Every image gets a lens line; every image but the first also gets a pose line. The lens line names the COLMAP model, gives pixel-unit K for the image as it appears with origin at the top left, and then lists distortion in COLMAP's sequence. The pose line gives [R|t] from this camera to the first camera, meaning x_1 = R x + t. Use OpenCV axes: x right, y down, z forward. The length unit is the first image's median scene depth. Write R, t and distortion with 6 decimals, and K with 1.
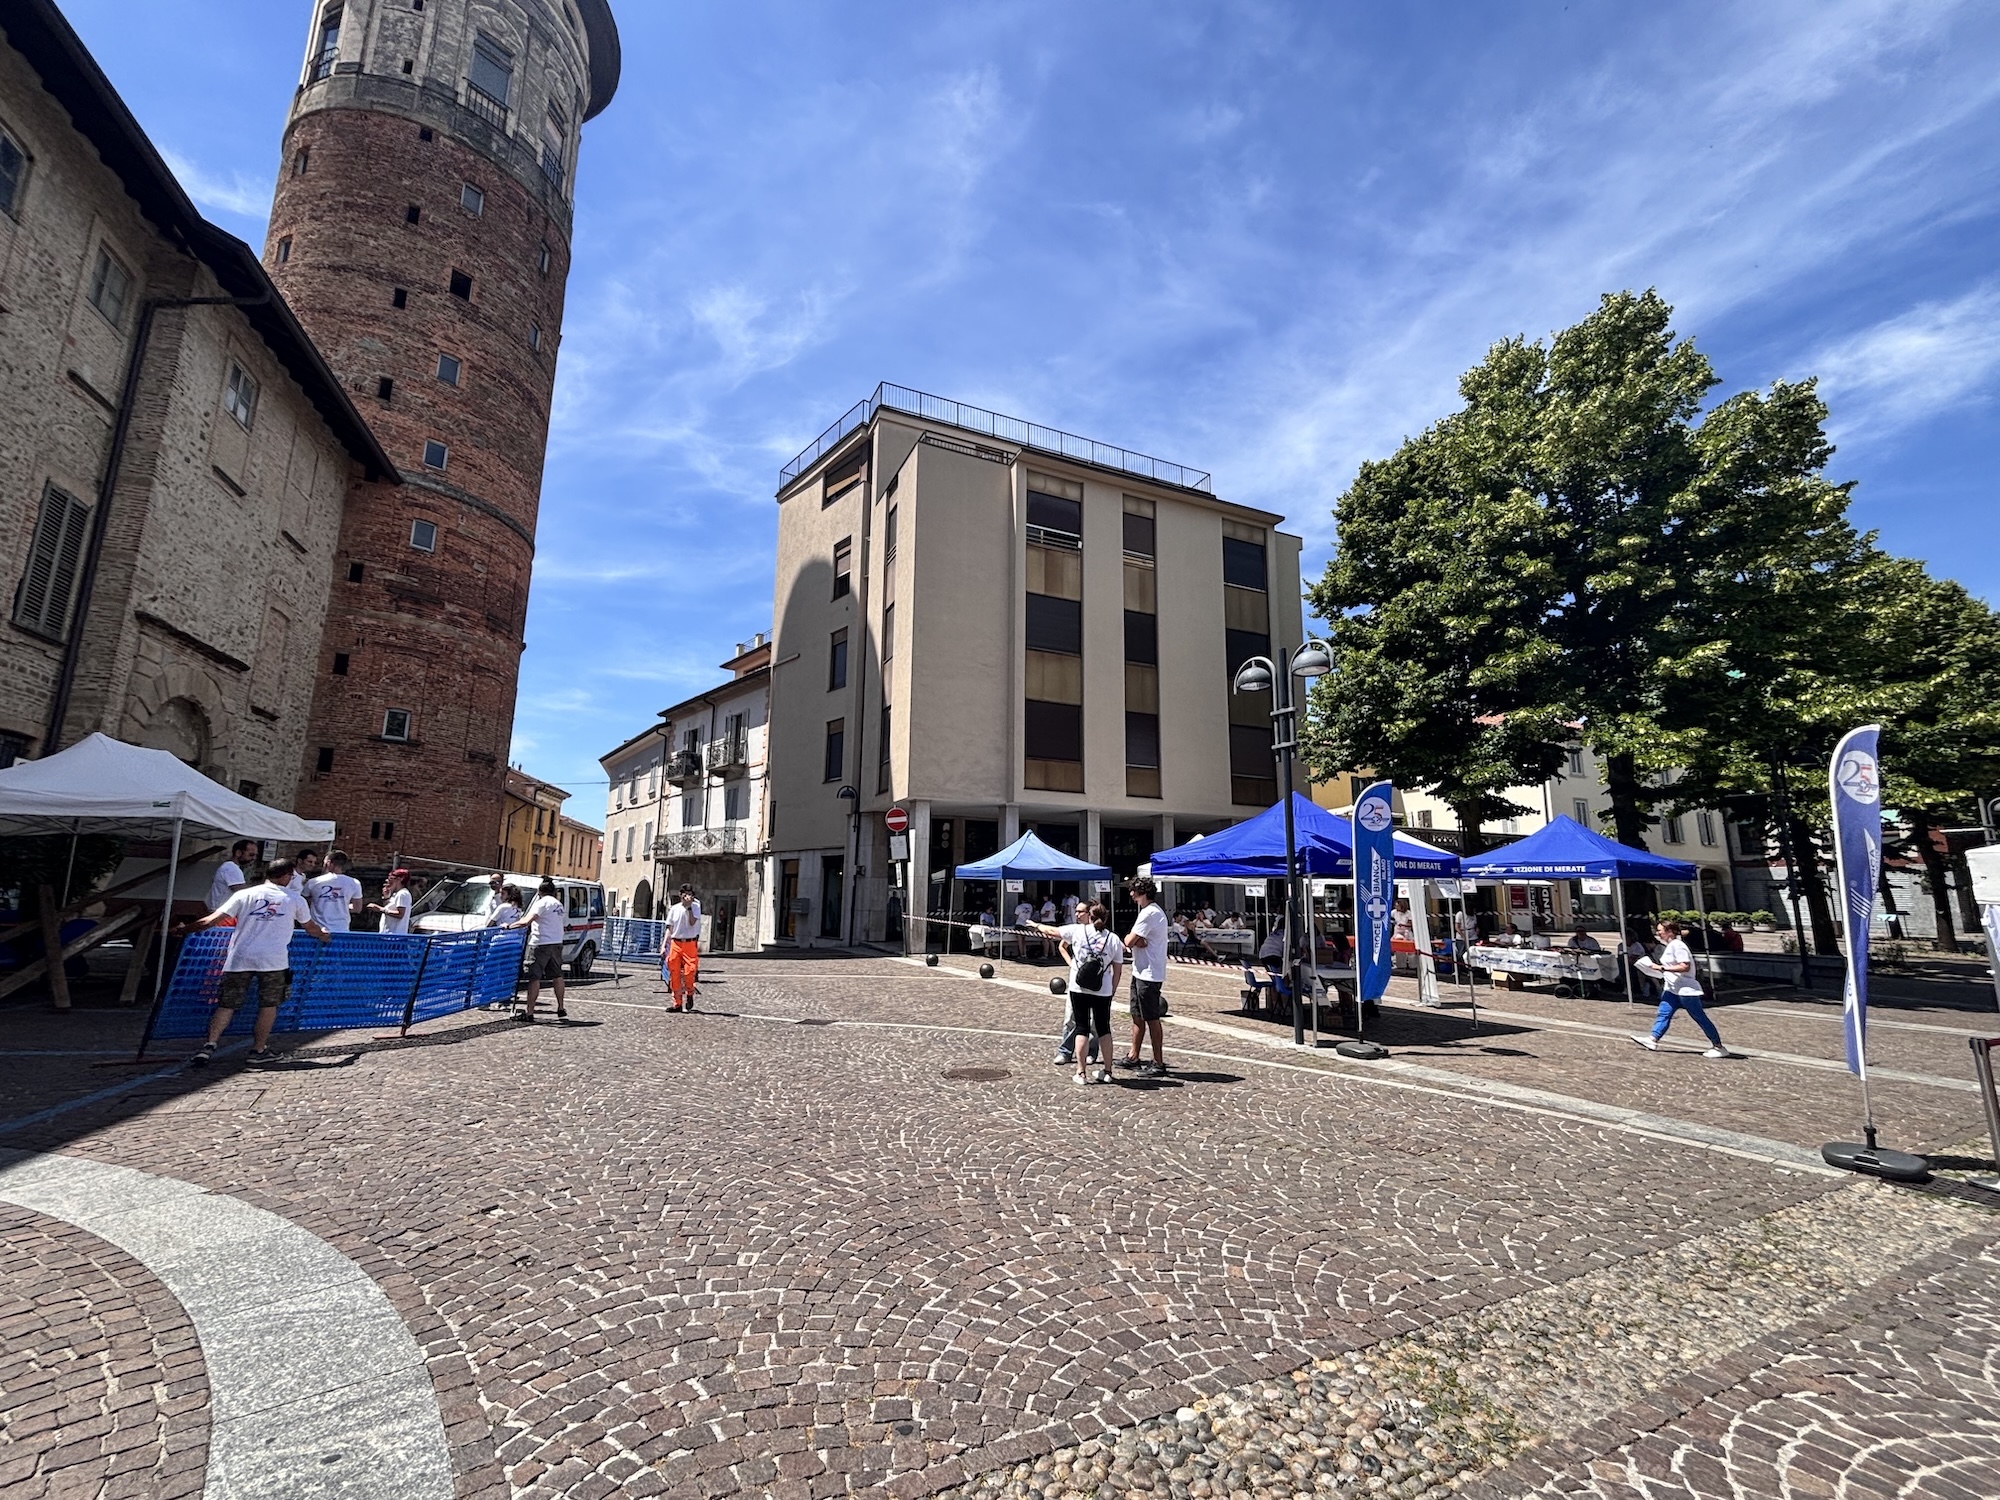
lens RADIAL K [[825.2, 0, 1000.0], [0, 825.2, 750.0], [0, 0, 1]] dist [-0.014553, 0.015100]
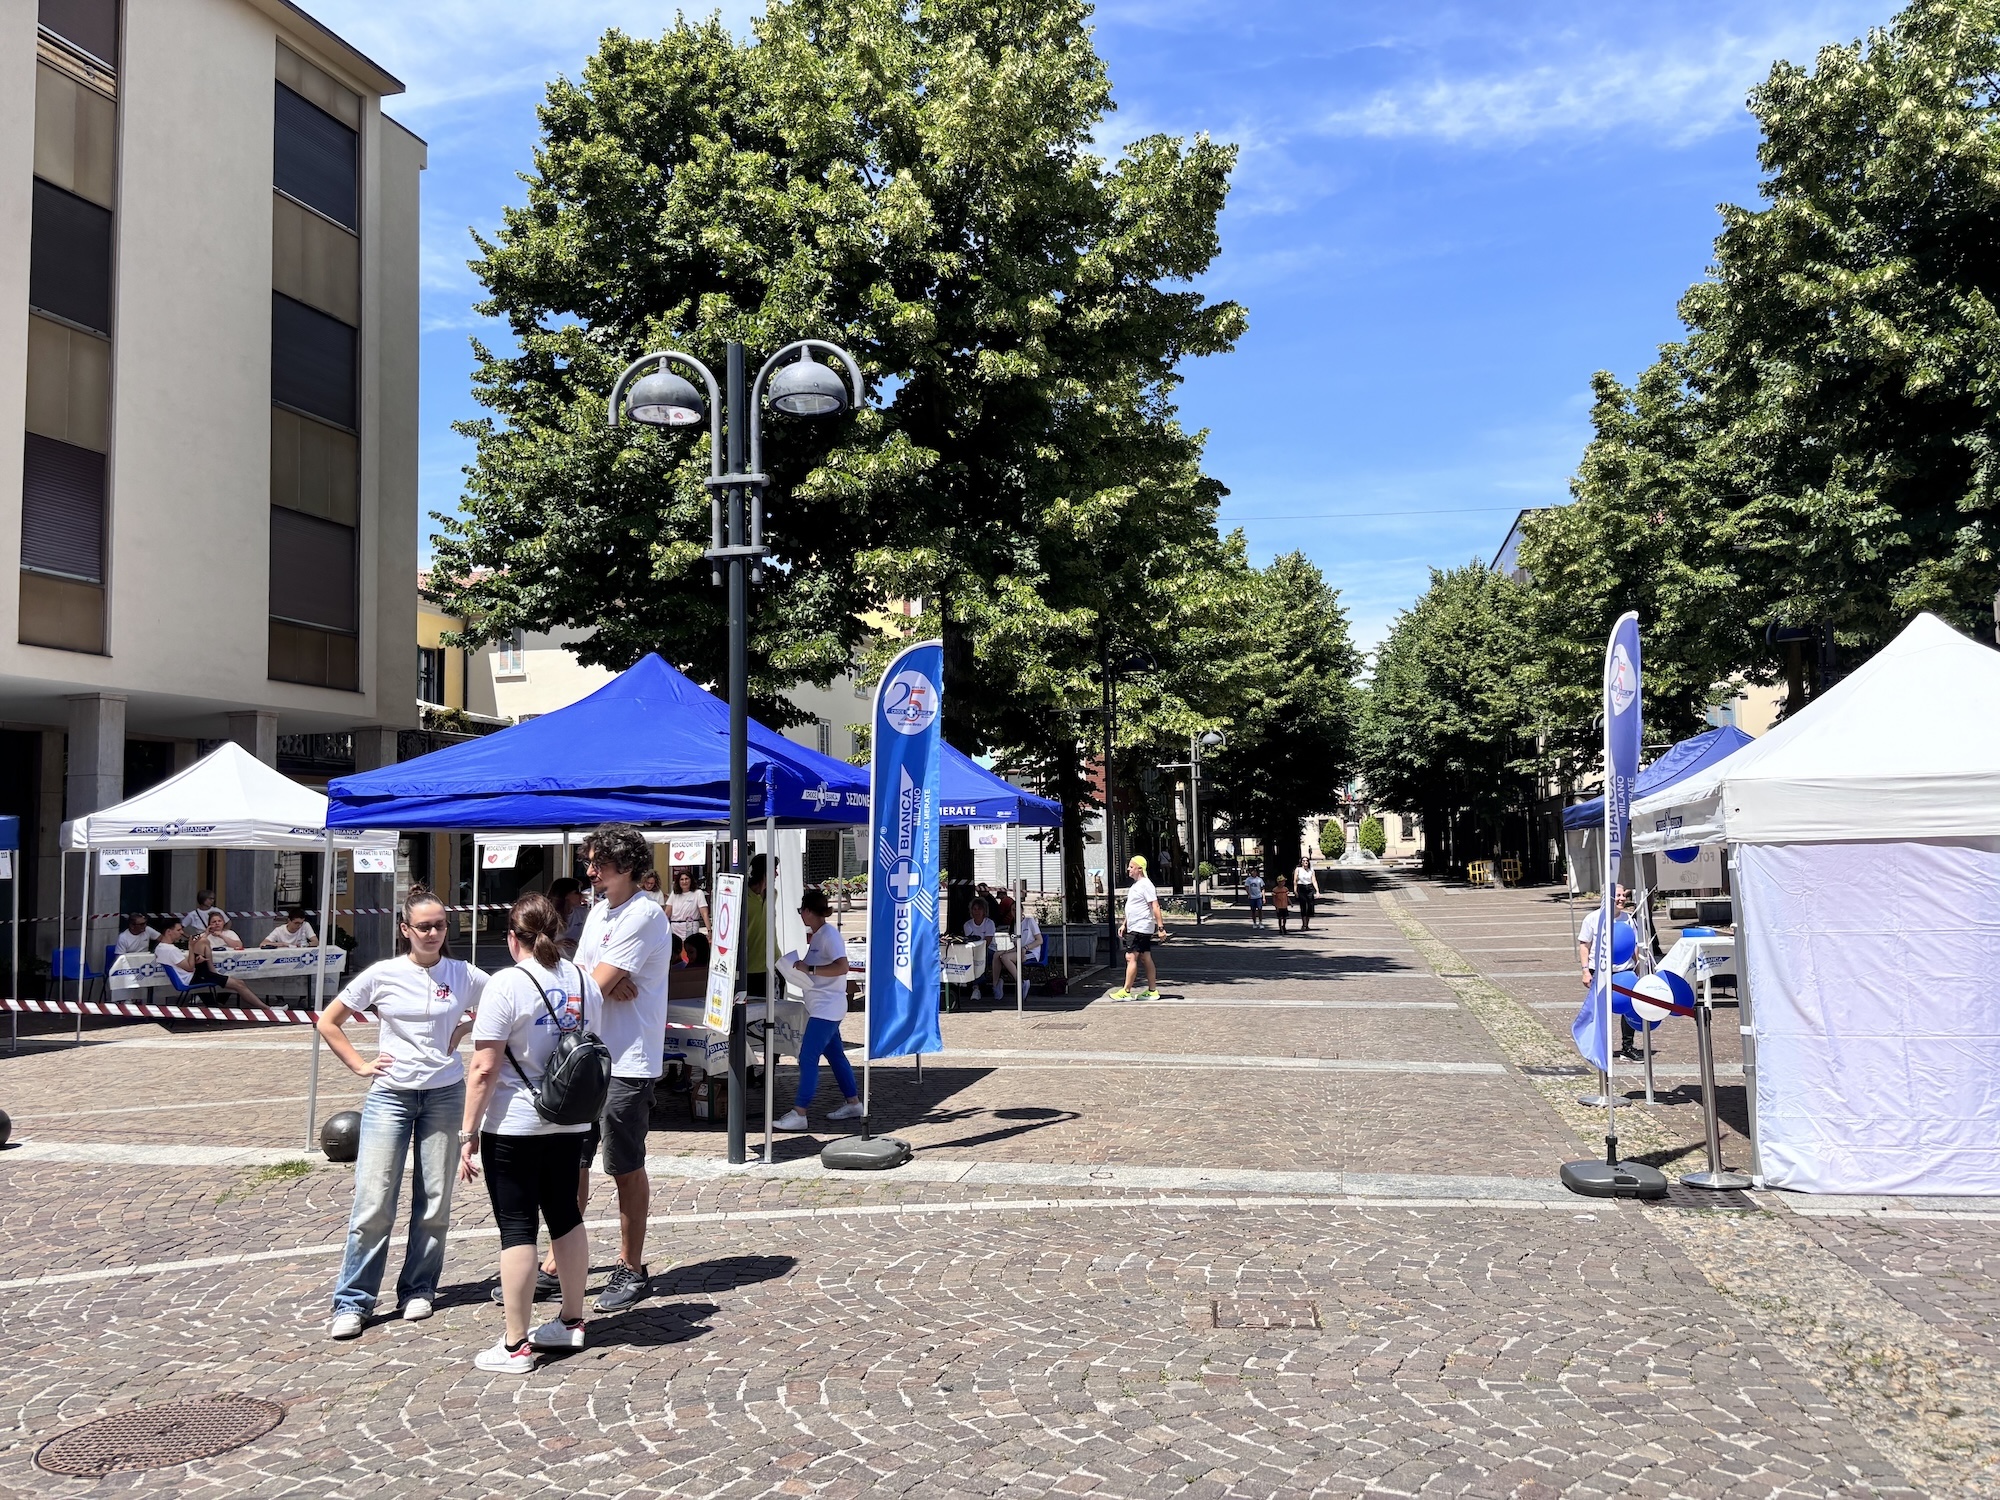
lens RADIAL K [[1512.9, 0, 1023.0], [0, 1512.9, 742.4], [0, 0, 1]] dist [0.071761, -0.062570]
pose [[0.654900, 0.031598, 0.755054, -0.105774], [-0.099569, 0.994023, 0.044763, 0.024933], [-0.749127, -0.104495, 0.654133, 0.148209]]
